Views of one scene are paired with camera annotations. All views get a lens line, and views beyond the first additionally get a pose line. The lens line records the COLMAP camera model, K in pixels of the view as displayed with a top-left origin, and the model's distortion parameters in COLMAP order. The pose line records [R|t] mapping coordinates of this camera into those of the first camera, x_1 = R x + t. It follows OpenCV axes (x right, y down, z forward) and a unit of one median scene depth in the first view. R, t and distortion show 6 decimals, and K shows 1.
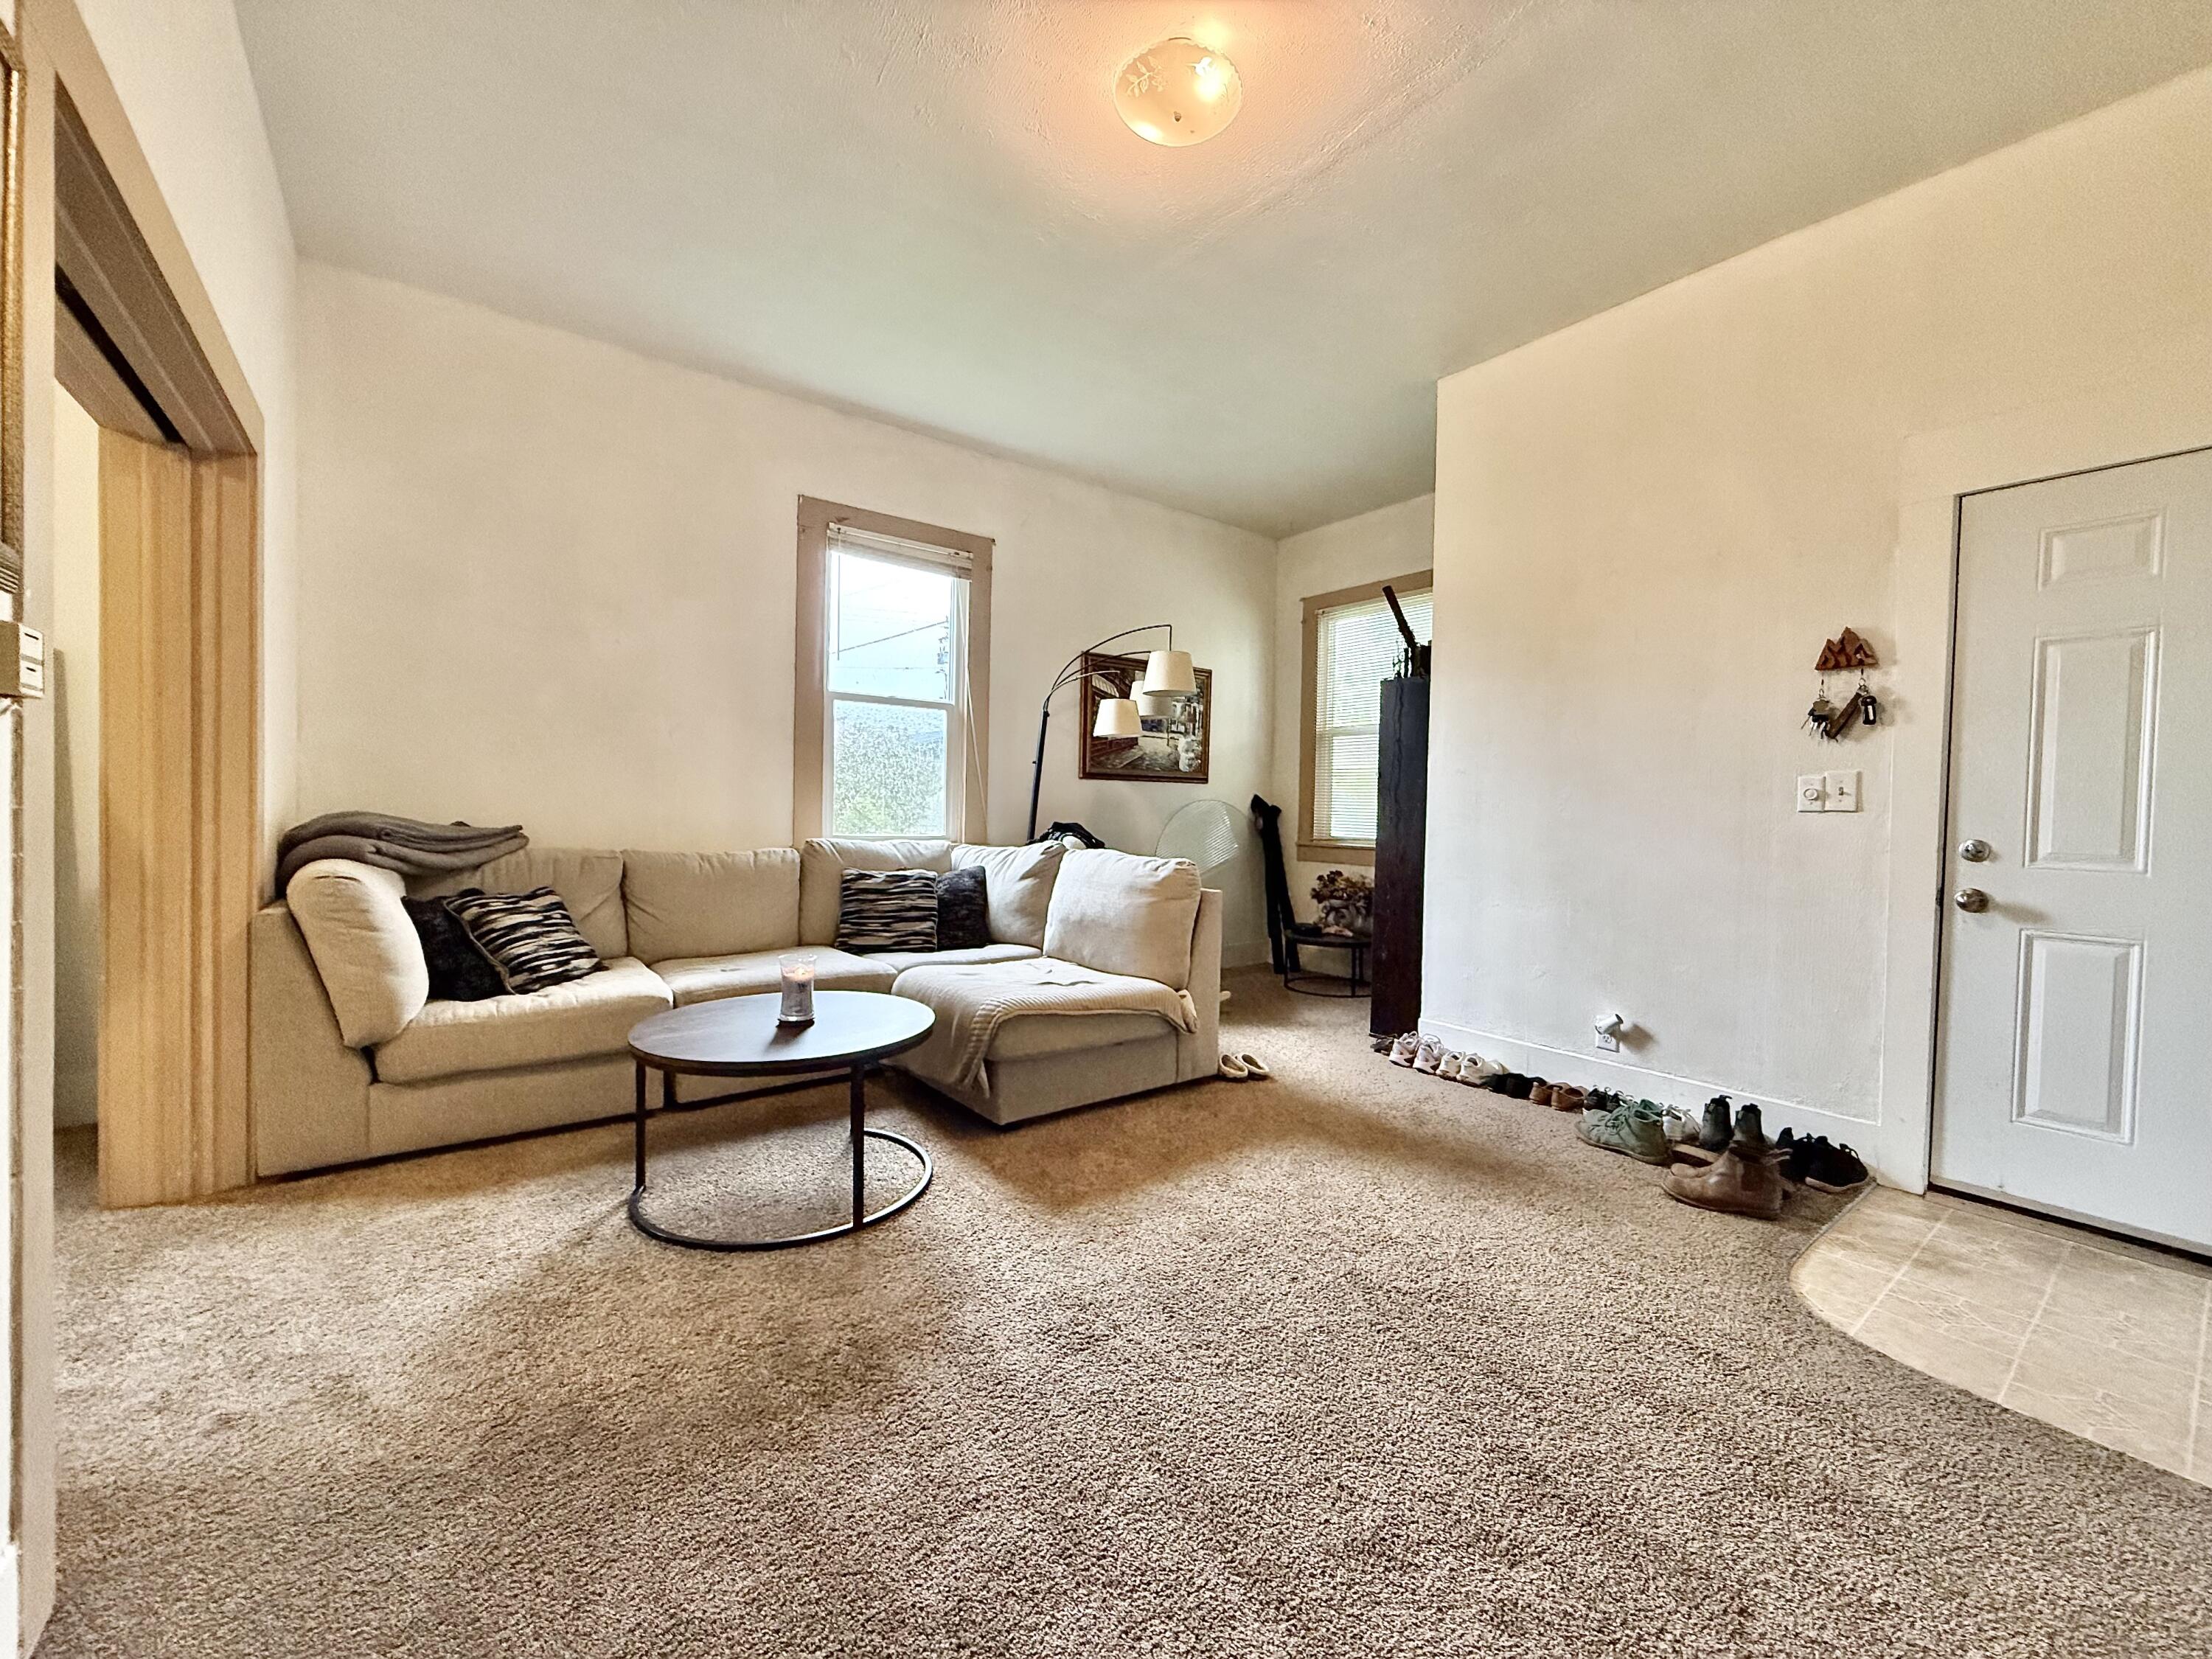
lens RADIAL K [[878.9, 0, 1103.3], [0, 878.9, 830.3], [0, 0, 1]] dist [-0.000629, -0.000200]
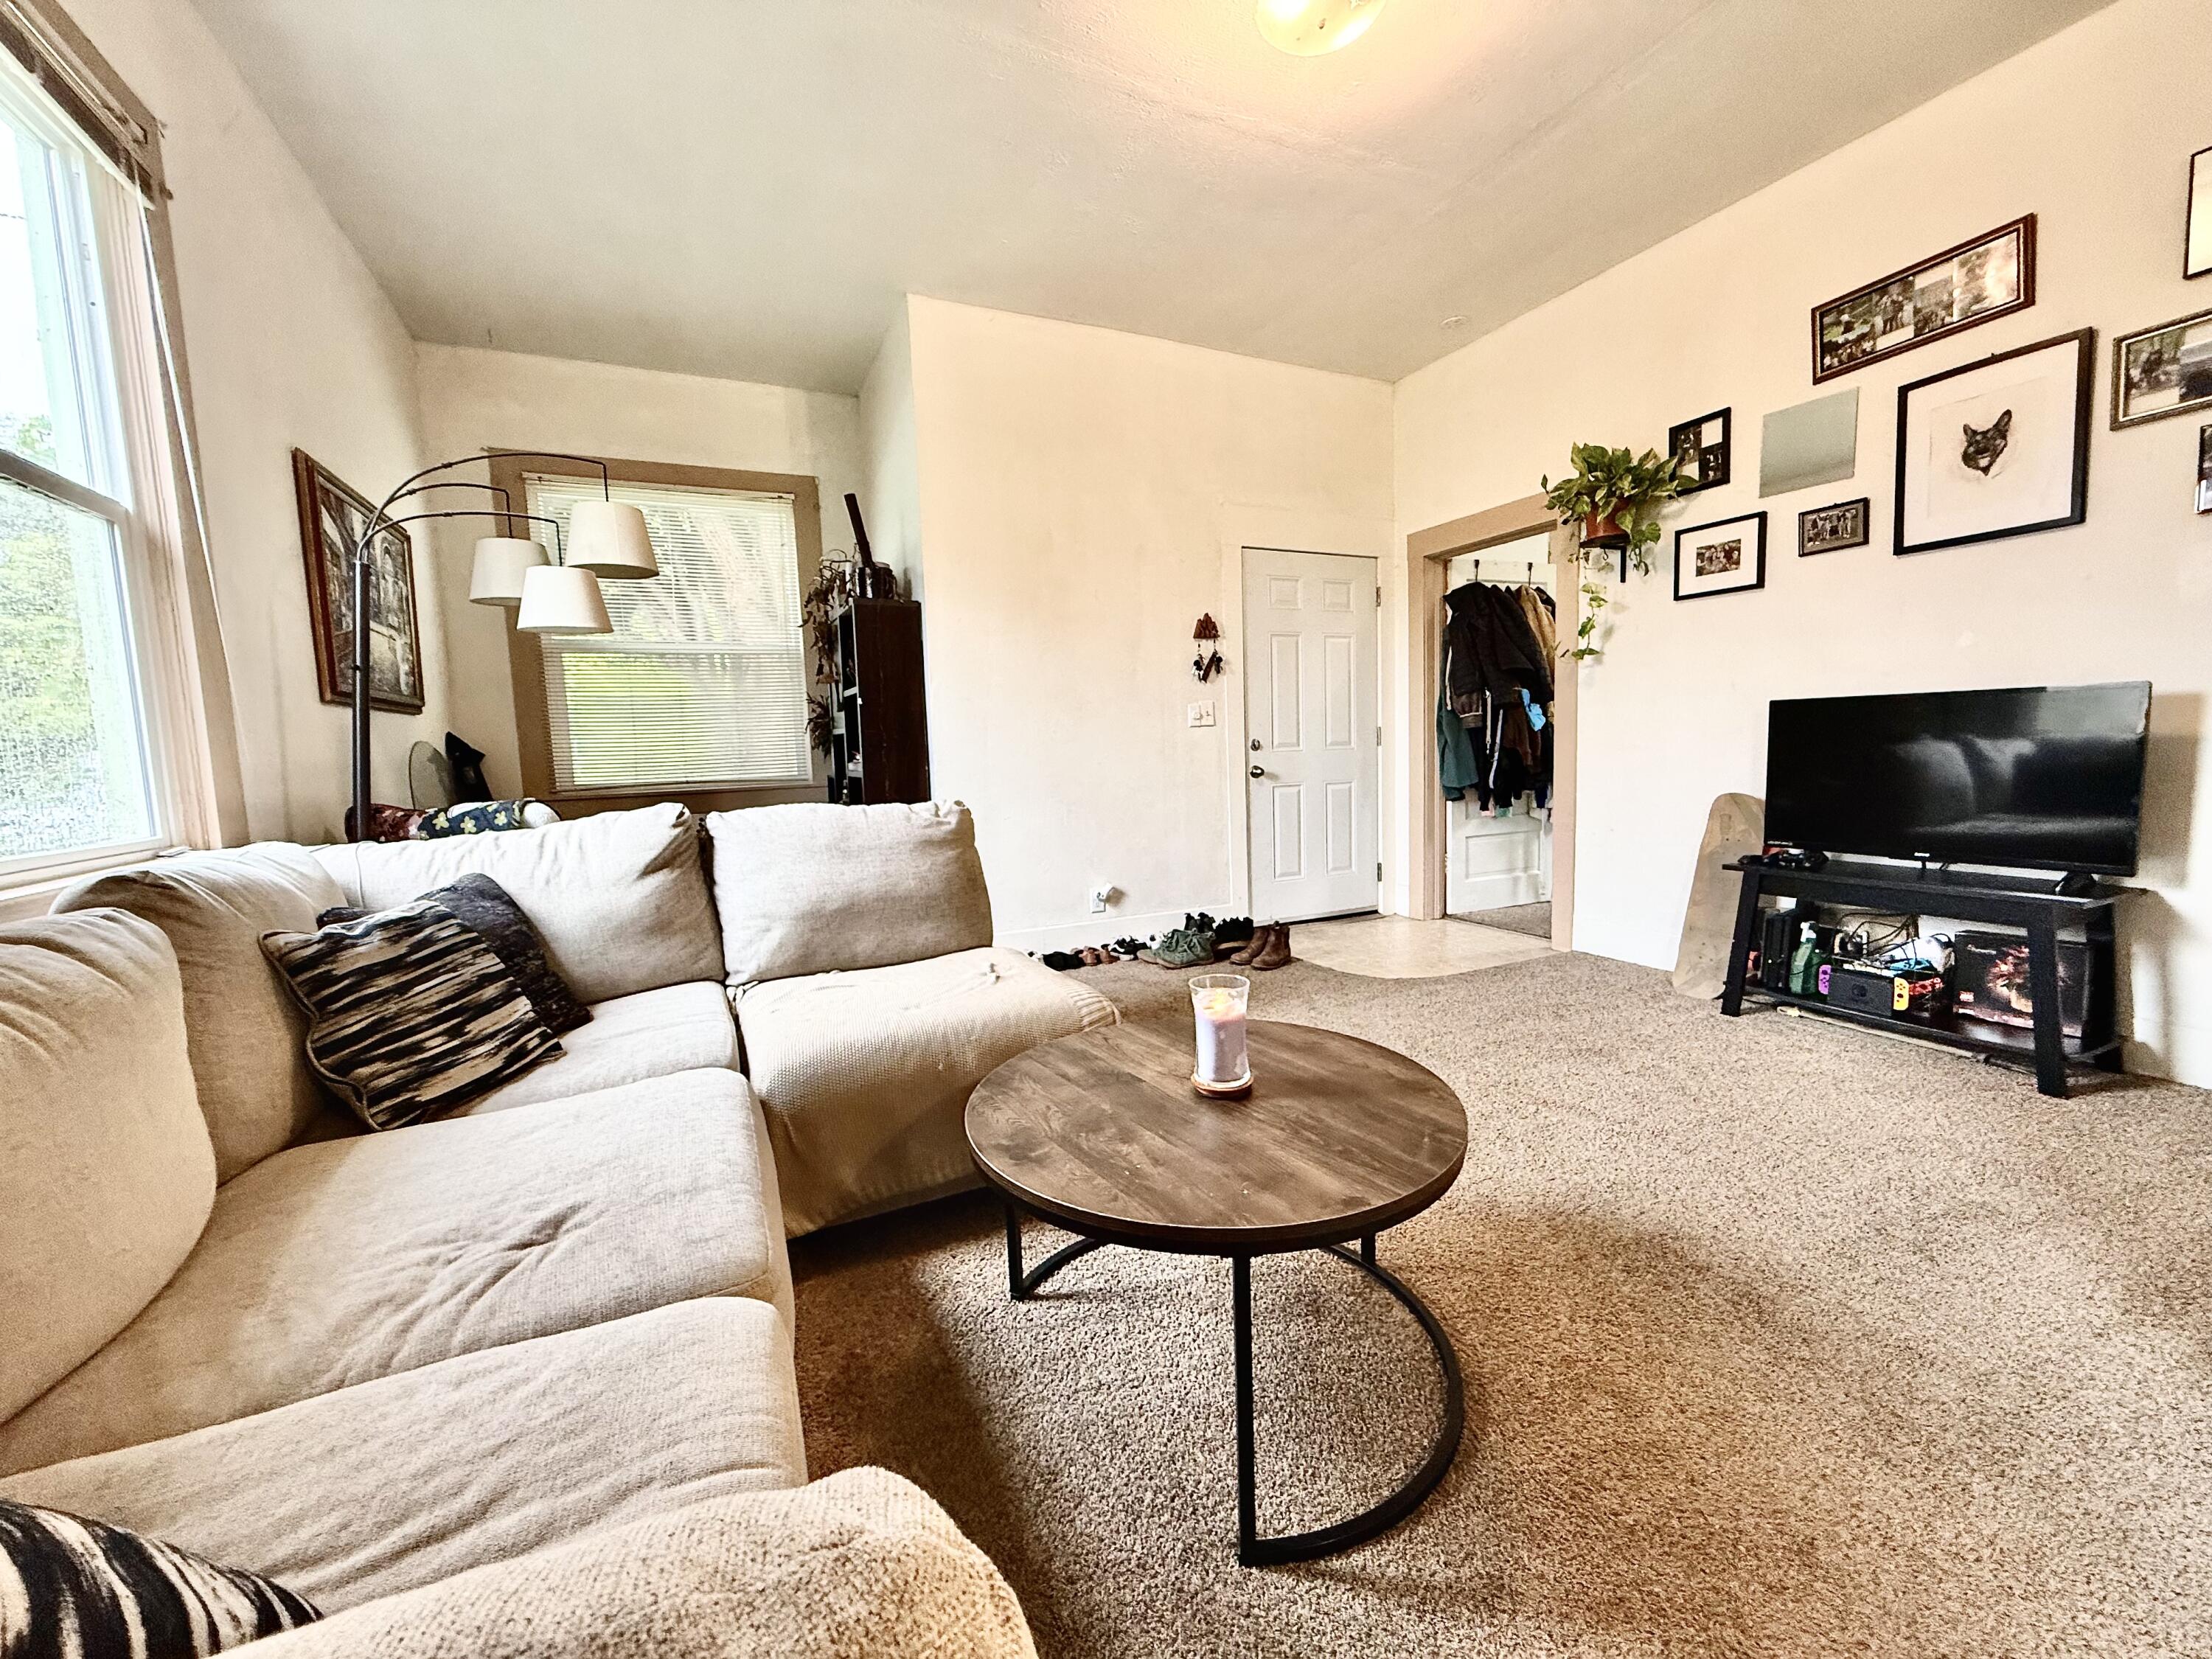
lens RADIAL K [[878.9, 0, 1103.3], [0, 878.9, 830.3], [0, 0, 1]] dist [-0.000629, -0.000200]
pose [[0.215131, -0.126272, 0.968387, -0.828457], [0.062958, 0.991336, 0.115277, -0.029492], [-0.974554, 0.036168, 0.221217, 0.837099]]
